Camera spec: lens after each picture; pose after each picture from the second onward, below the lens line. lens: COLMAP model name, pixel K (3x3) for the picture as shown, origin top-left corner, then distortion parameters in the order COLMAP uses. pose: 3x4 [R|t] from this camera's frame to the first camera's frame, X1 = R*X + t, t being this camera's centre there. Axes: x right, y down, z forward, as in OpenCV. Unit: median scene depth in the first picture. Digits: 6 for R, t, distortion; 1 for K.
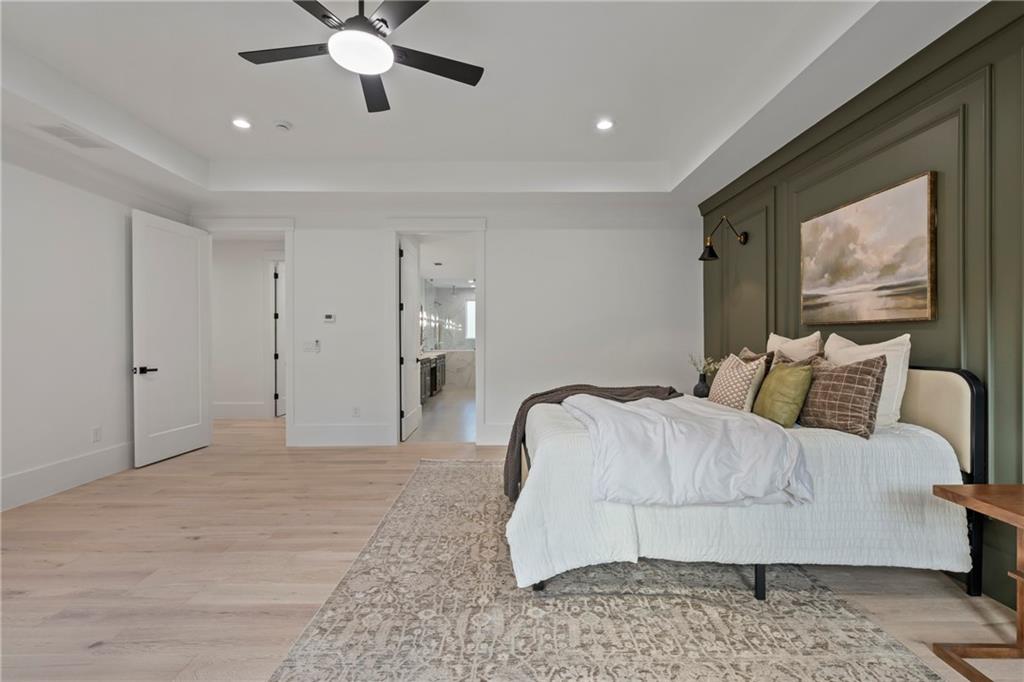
lens RADIAL K [[452.0, 0, 510.7], [0, 452.0, 340.7], [0, 0, 1]] dist [-0.003017, 0.000239]
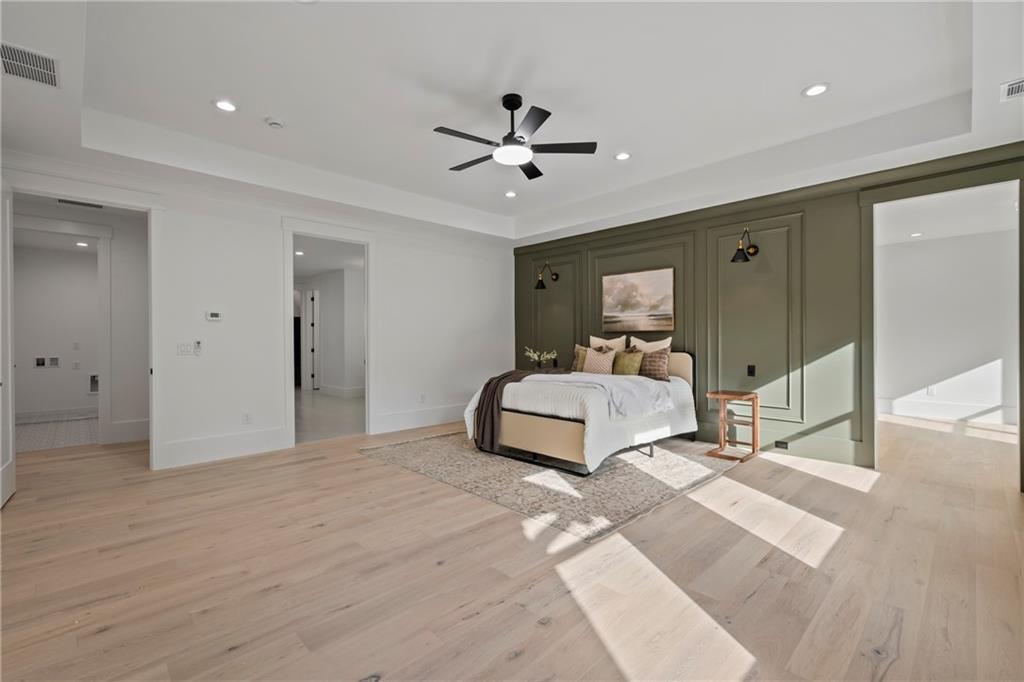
lens RADIAL K [[452.0, 0, 511.8], [0, 452.0, 340.4], [0, 0, 1]] dist [-0.003017, 0.000239]
pose [[0.721627, -0.001894, 0.692279, -1.088450], [0.005393, 0.999981, -0.002887, 0.004347], [-0.692261, 0.005817, 0.721624, -0.088068]]
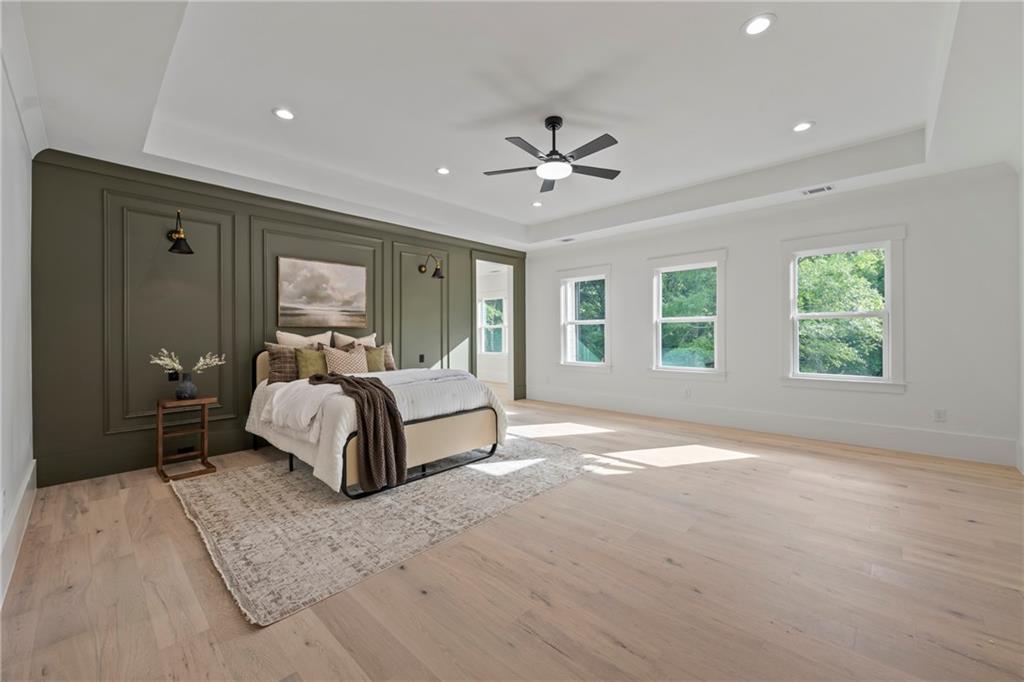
lens RADIAL K [[405.9, 0, 516.0], [0, 405.9, 336.4], [0, 0, 1]] dist [-0.003859, -0.000004]
pose [[-0.730099, -0.000747, 0.683341, -0.998548], [0.008240, 0.999917, 0.009896, -0.009780], [-0.683292, 0.012856, -0.730032, 1.742730]]
